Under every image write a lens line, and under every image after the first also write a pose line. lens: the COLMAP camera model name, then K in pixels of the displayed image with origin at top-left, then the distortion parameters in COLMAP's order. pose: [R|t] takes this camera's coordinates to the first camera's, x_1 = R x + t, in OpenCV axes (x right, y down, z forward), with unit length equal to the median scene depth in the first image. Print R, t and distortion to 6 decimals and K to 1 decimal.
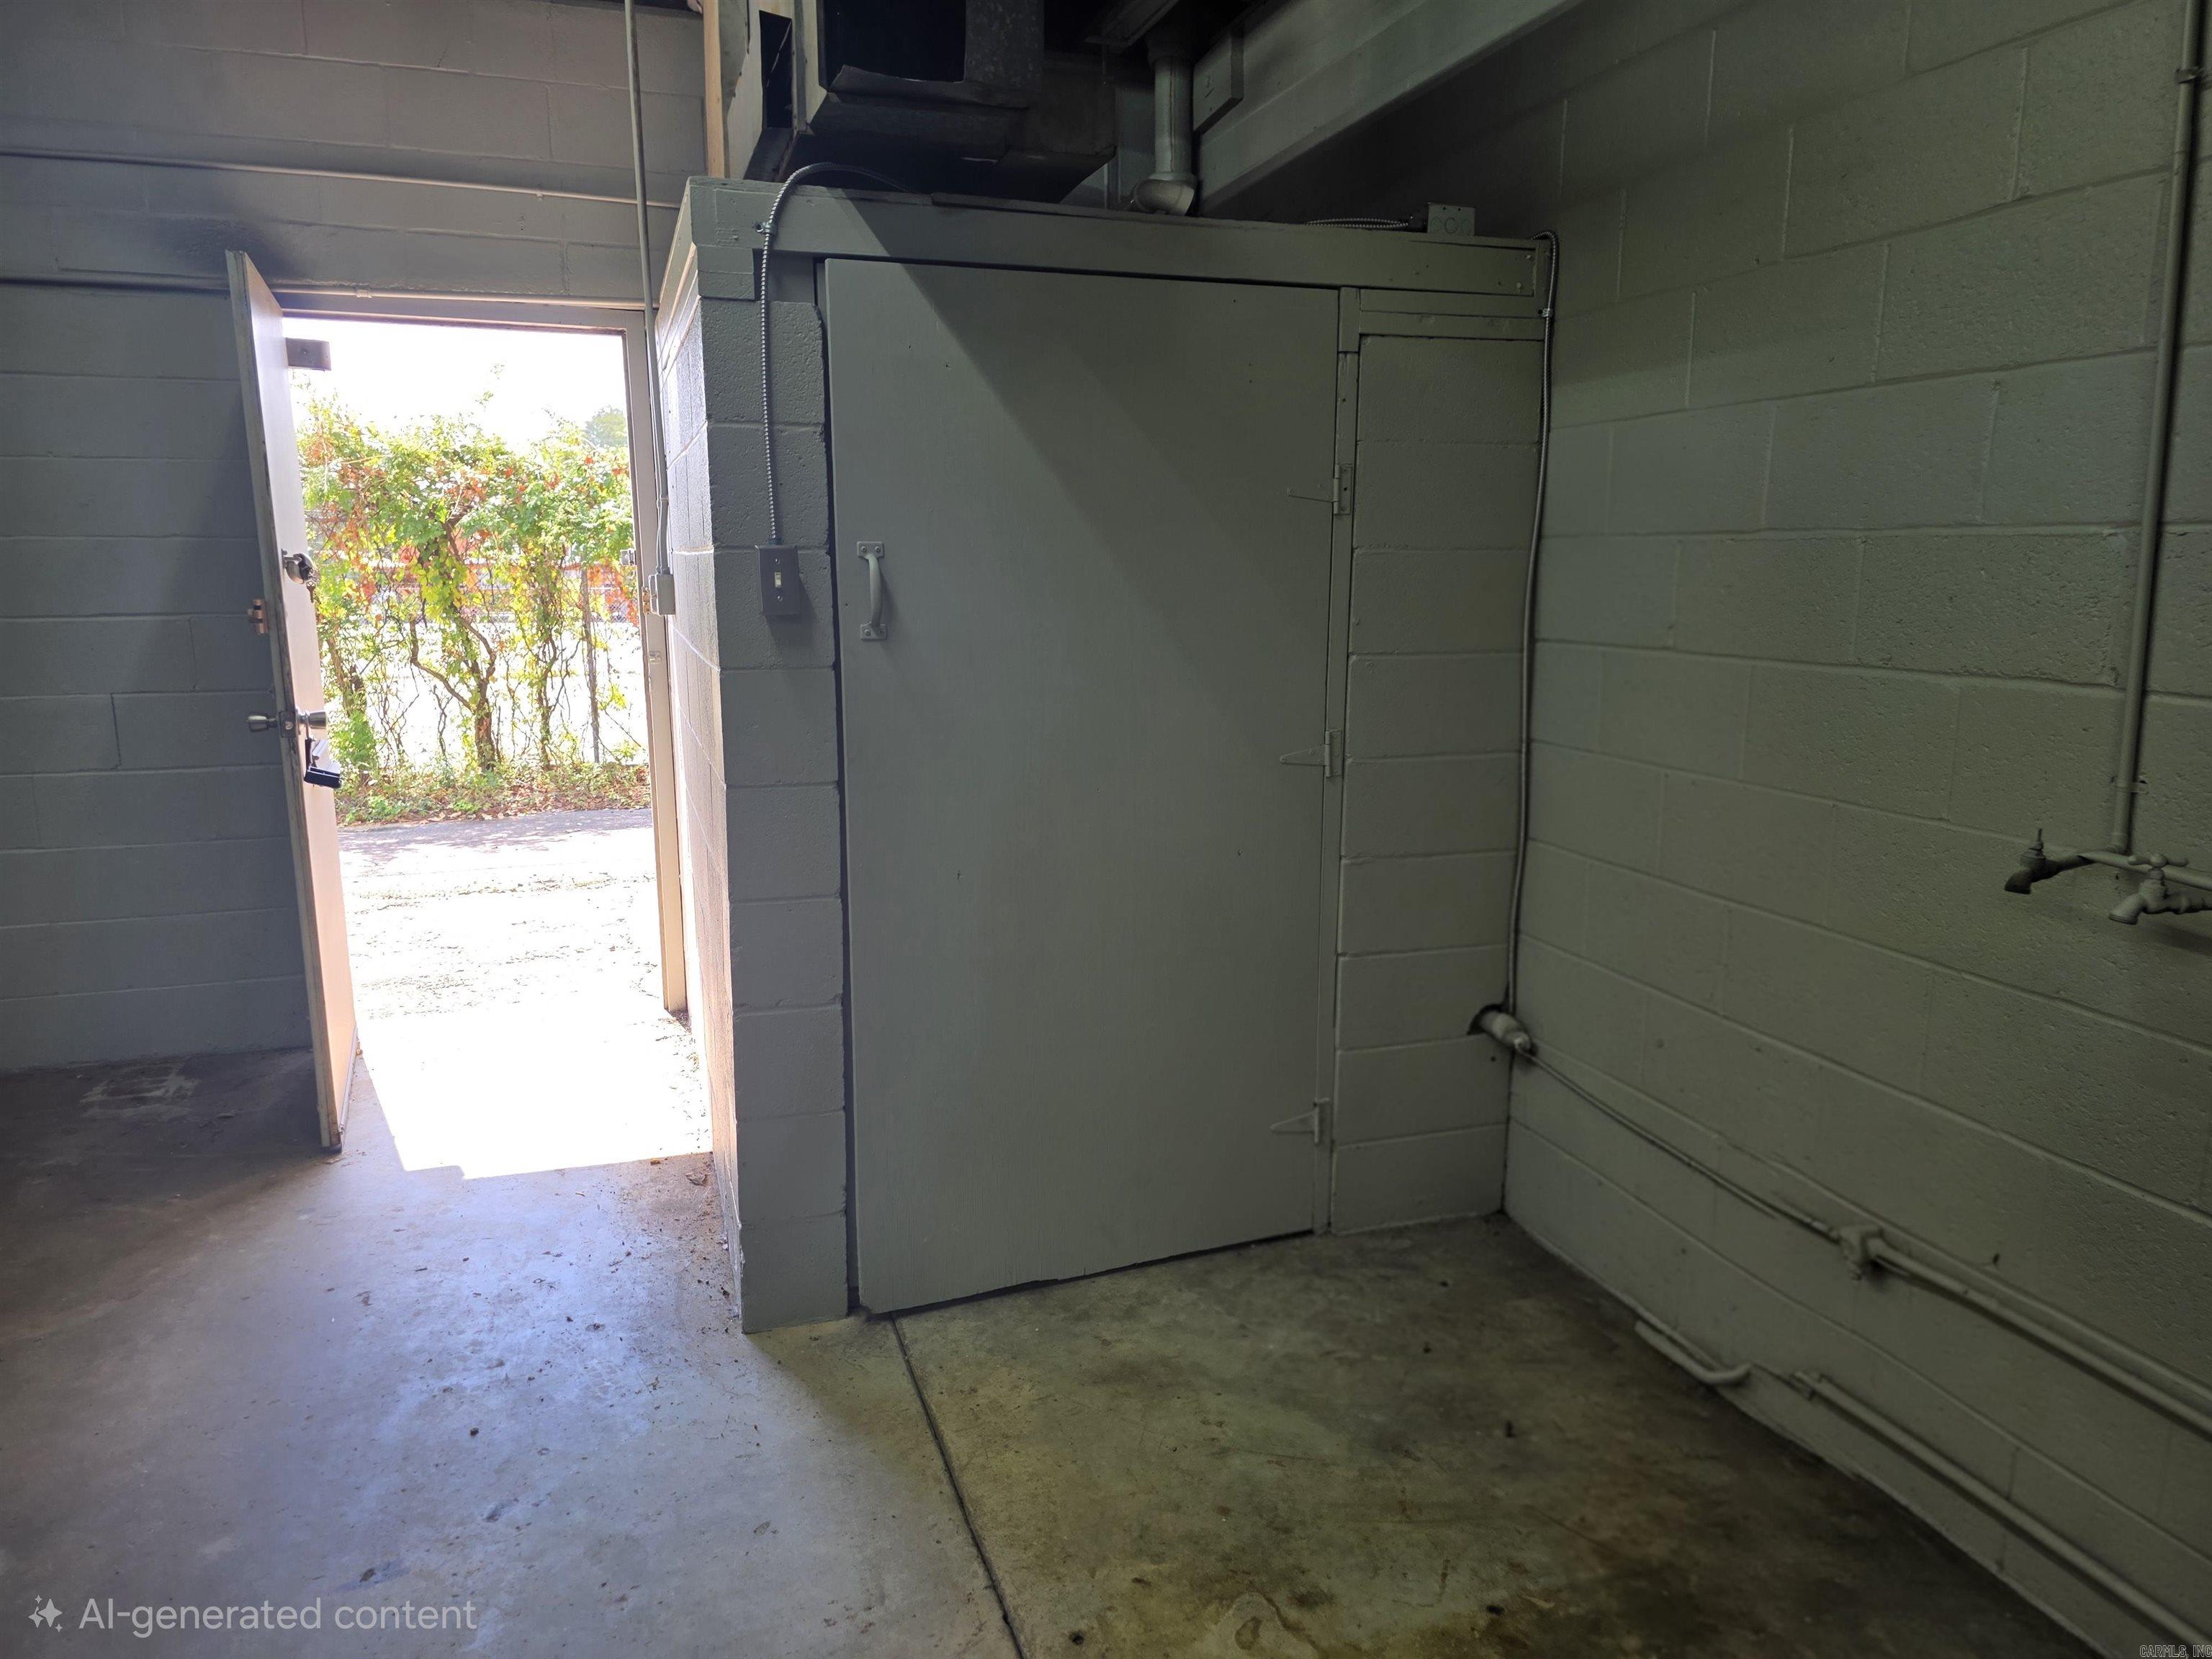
lens RADIAL K [[1478.9, 0, 1106.0], [0, 1478.9, 829.5], [0, 0, 1]] dist [0.002128, -0.000263]
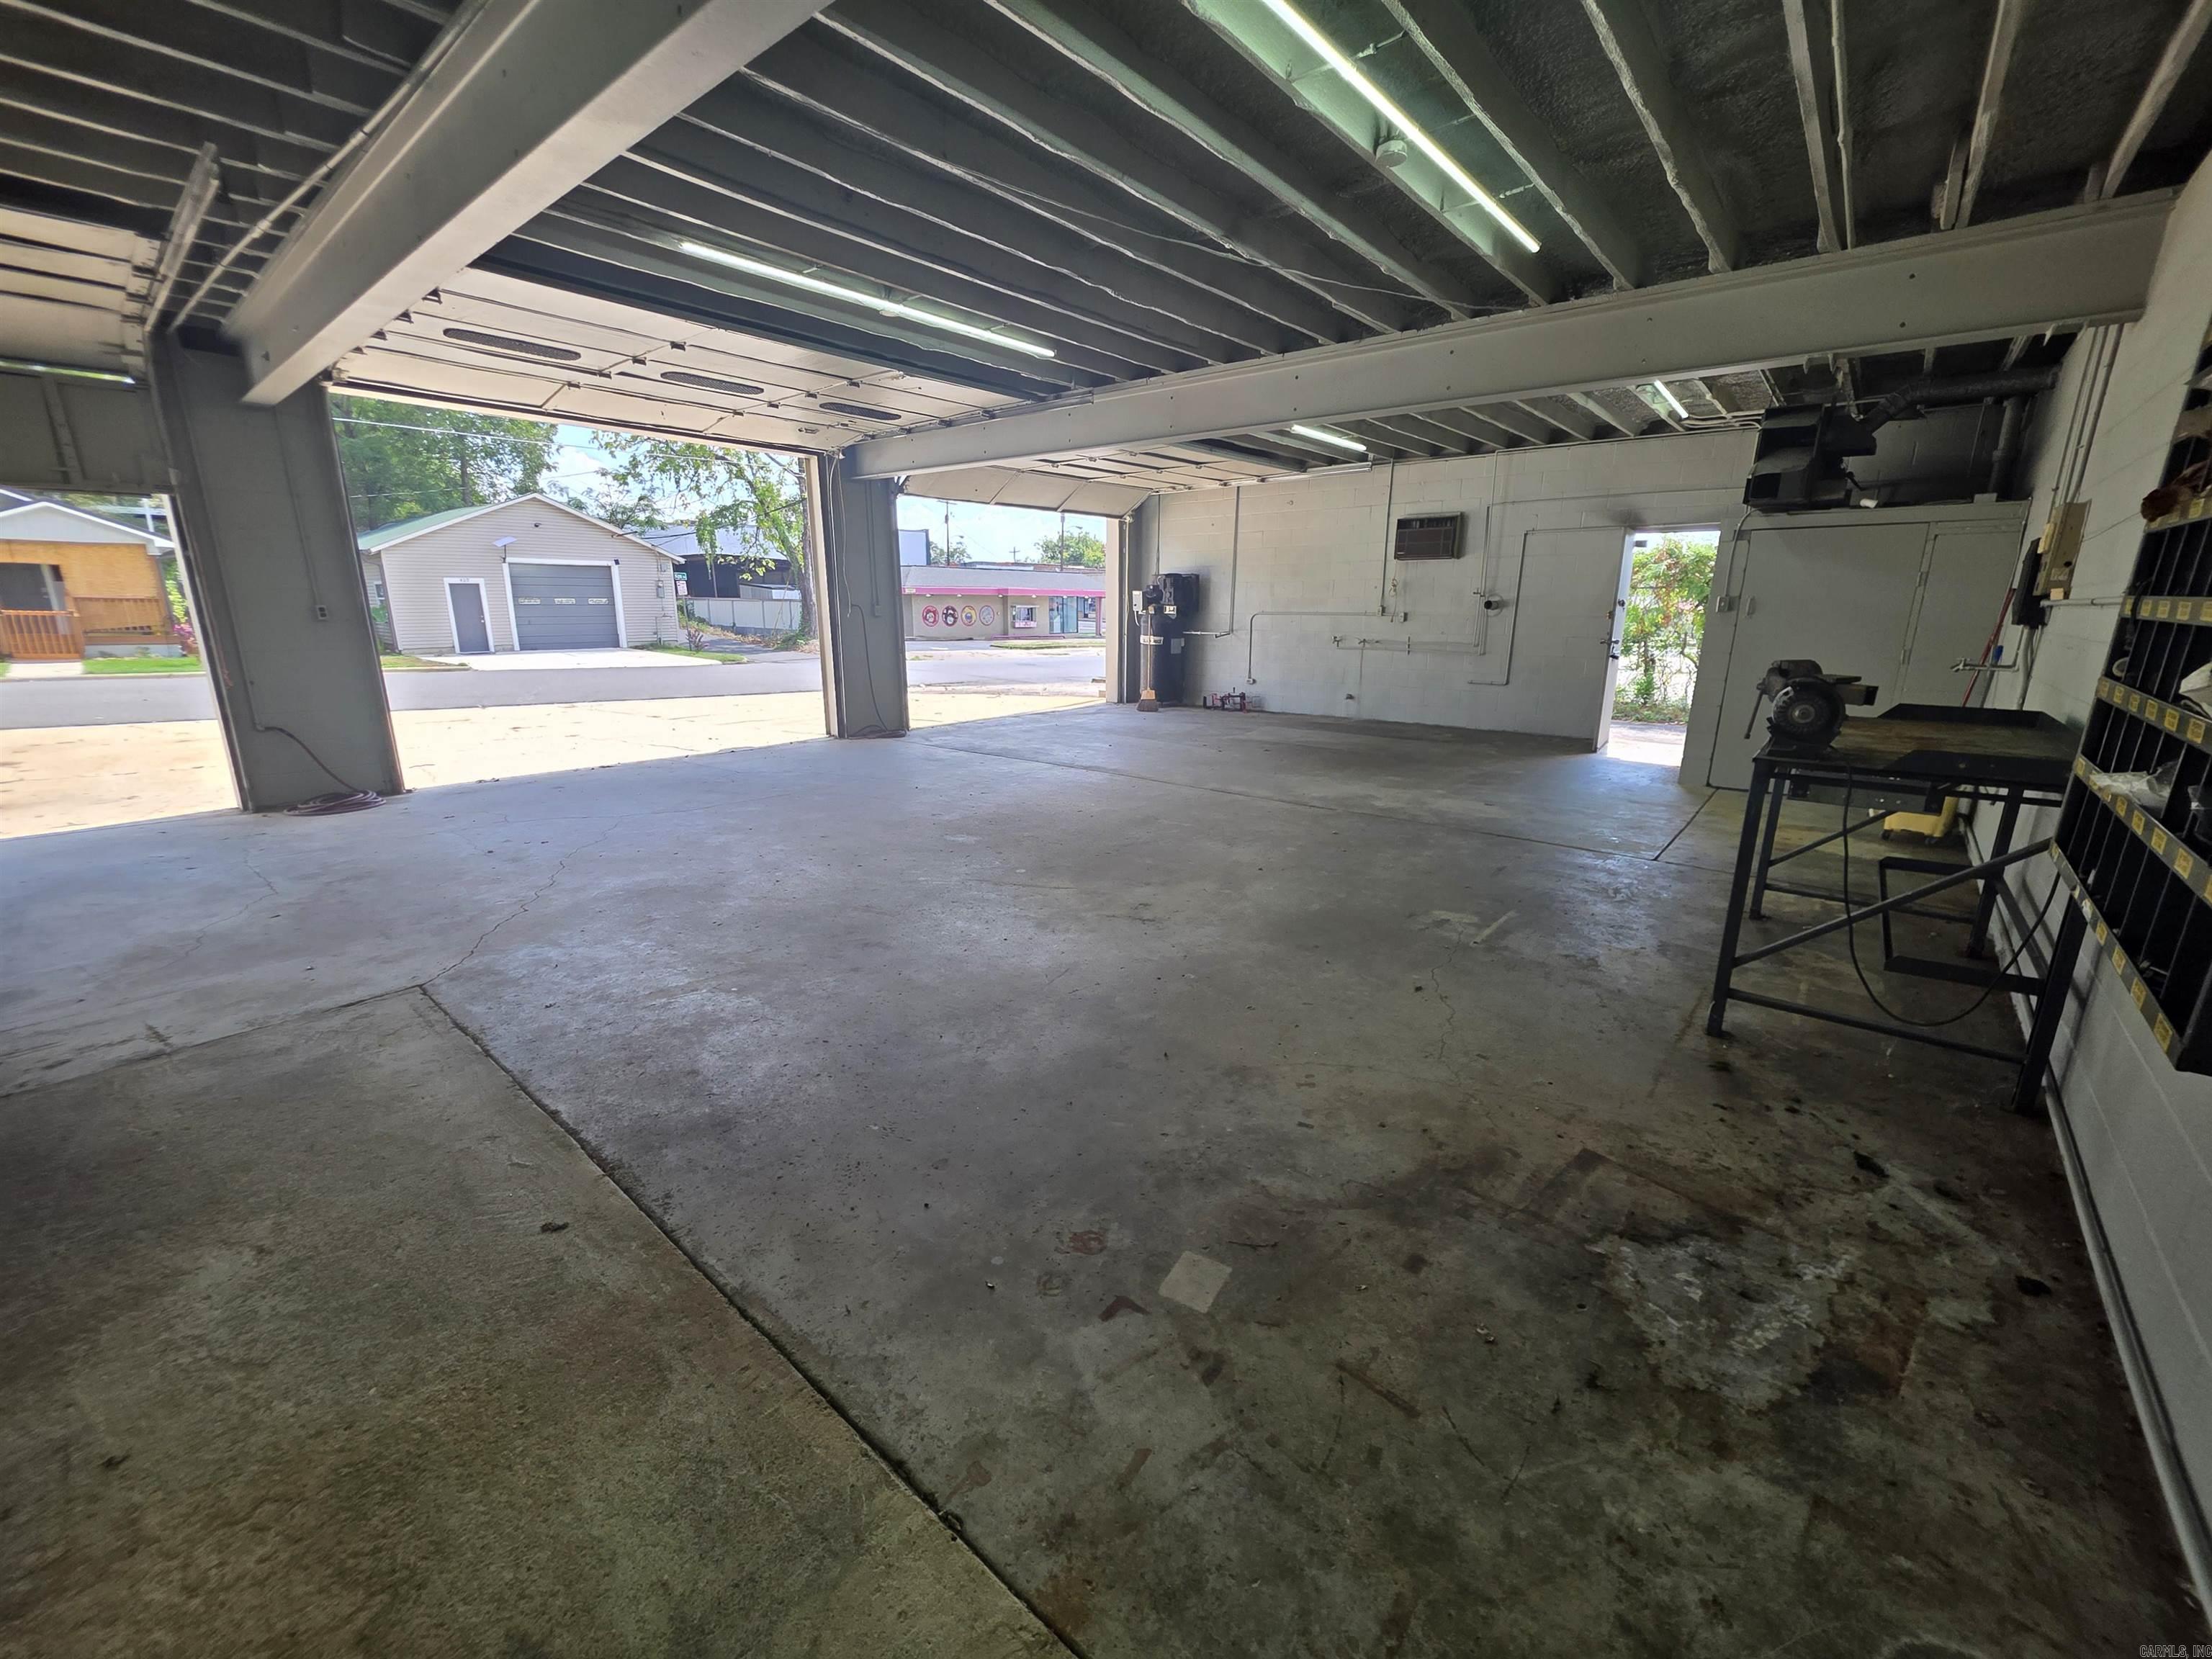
lens RADIAL K [[892.0, 0, 1107.6], [0, 892.0, 822.3], [0, 0, 1]] dist [0.000623, 0.000822]
pose [[0.512232, 0.211280, -0.832454, 0.978846], [-0.165825, 0.975360, 0.145513, 0.315822], [0.842687, 0.063505, 0.534646, -1.588631]]
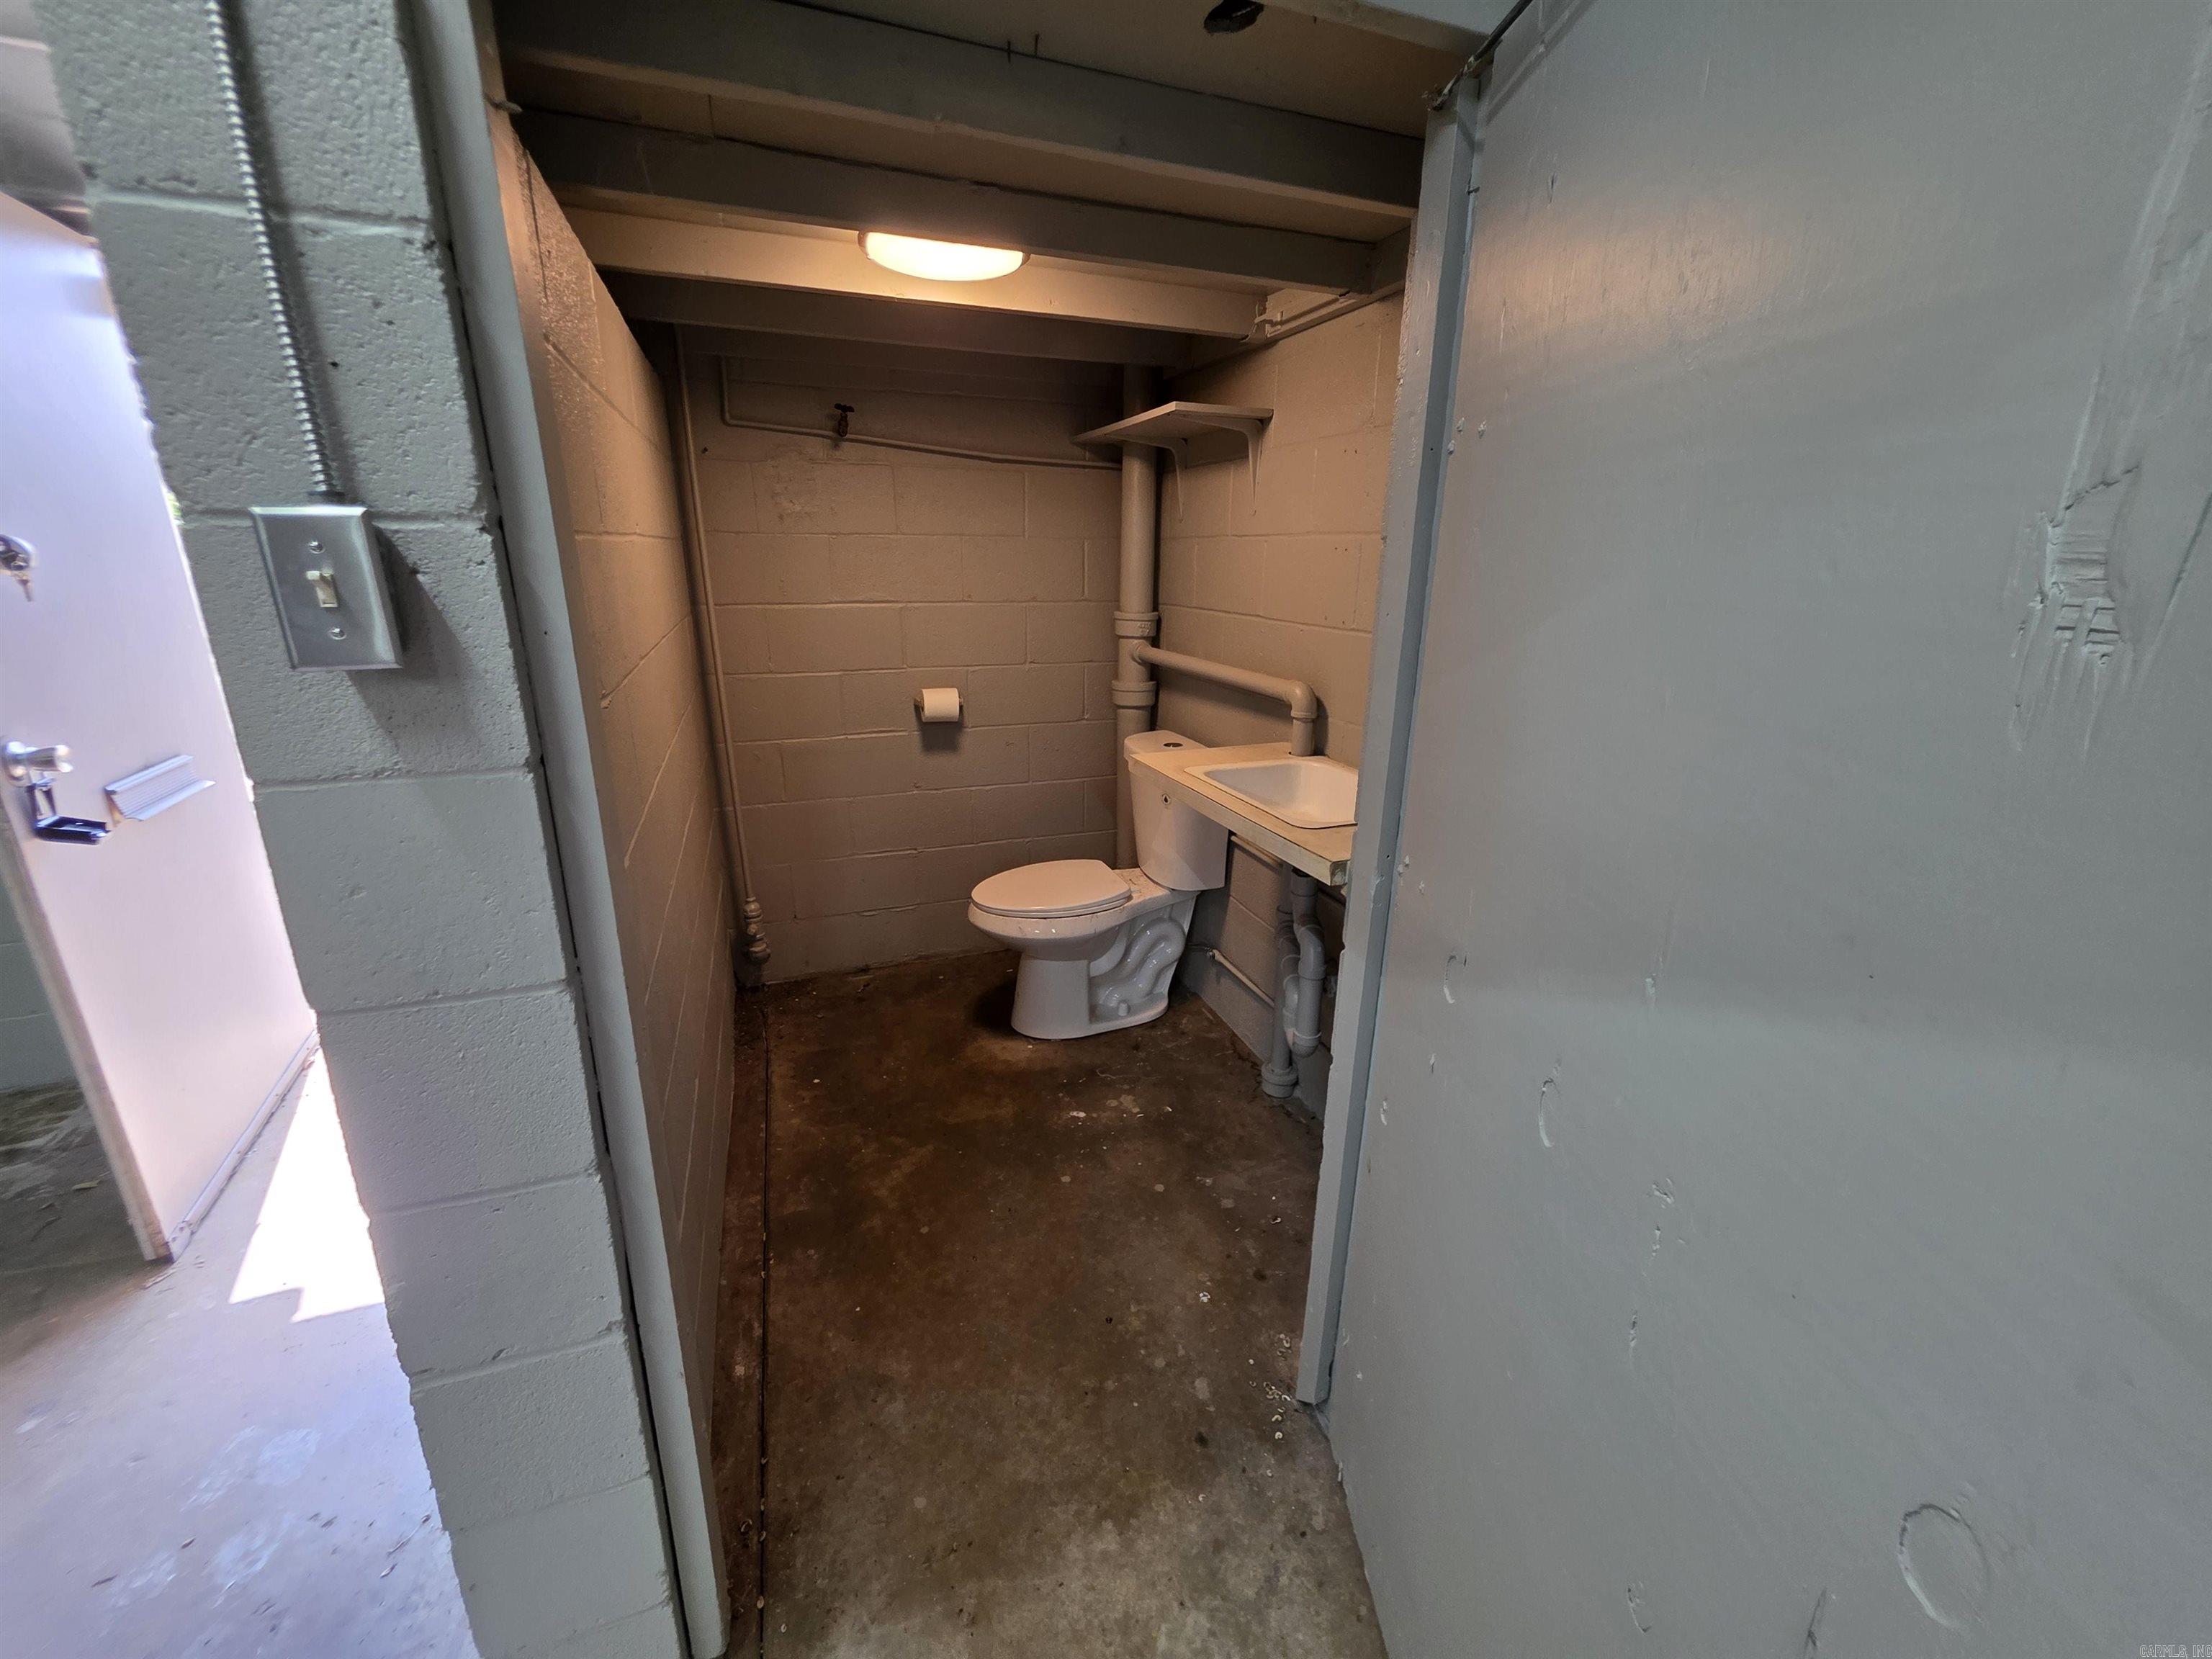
lens RADIAL K [[892.0, 0, 1107.6], [0, 892.0, 822.3], [0, 0, 1]] dist [0.000623, 0.000822]
pose [[0.999497, 0.001095, 0.031703, -0.000133], [-0.004474, 0.994279, 0.106716, -0.107401], [-0.031405, -0.106804, 0.993784, 0.600729]]
